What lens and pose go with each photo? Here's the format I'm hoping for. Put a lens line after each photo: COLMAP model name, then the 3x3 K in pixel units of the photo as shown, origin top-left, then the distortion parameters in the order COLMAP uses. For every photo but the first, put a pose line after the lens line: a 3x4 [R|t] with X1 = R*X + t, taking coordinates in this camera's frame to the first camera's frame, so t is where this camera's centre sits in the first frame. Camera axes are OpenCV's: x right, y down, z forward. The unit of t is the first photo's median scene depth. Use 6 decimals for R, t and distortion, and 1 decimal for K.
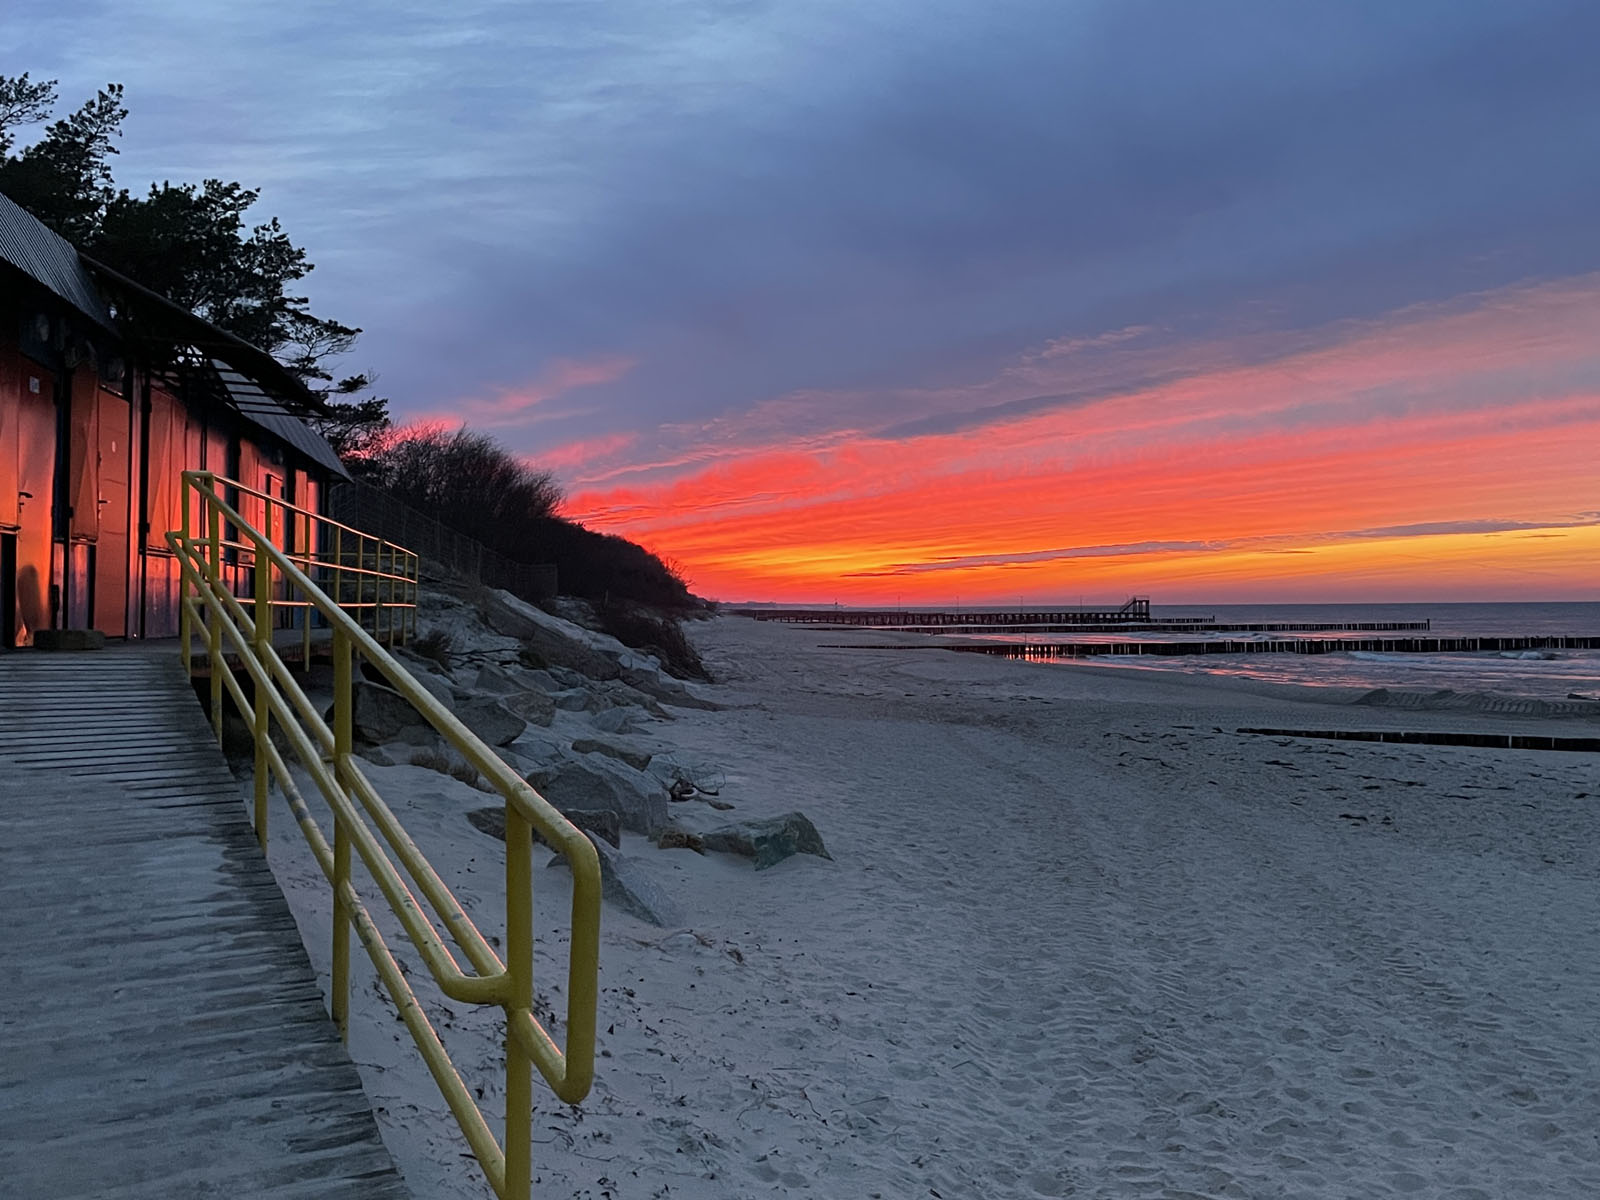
lens RADIAL K [[1207.8, 0, 793.8], [0, 1207.8, 603.6], [0, 0, 1]] dist [0.008819, 0.006457]
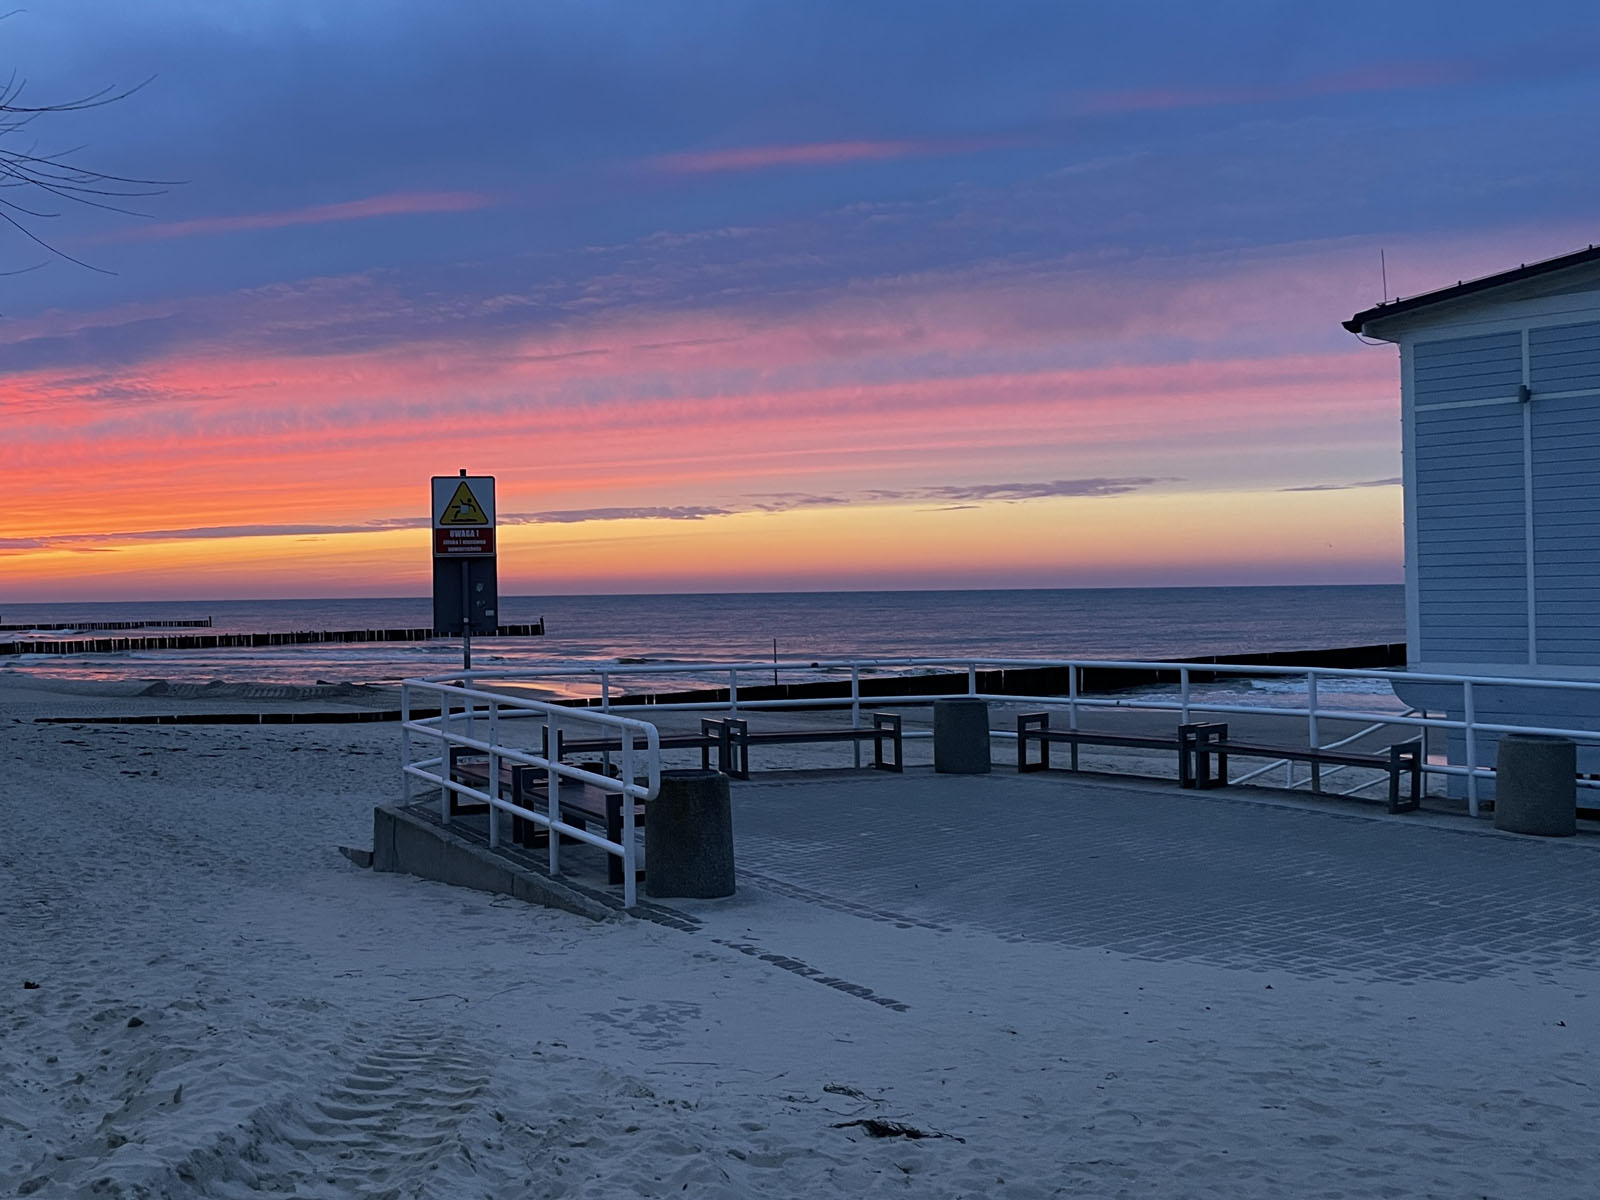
lens RADIAL K [[1207.8, 0, 793.0], [0, 1207.8, 602.5], [0, 0, 1]] dist [0.008819, 0.006457]
pose [[0.601812, 0.015678, 0.798484, -0.099278], [-0.020244, 0.999786, -0.004373, -0.015742], [-0.798381, -0.013533, 0.602000, -0.225350]]
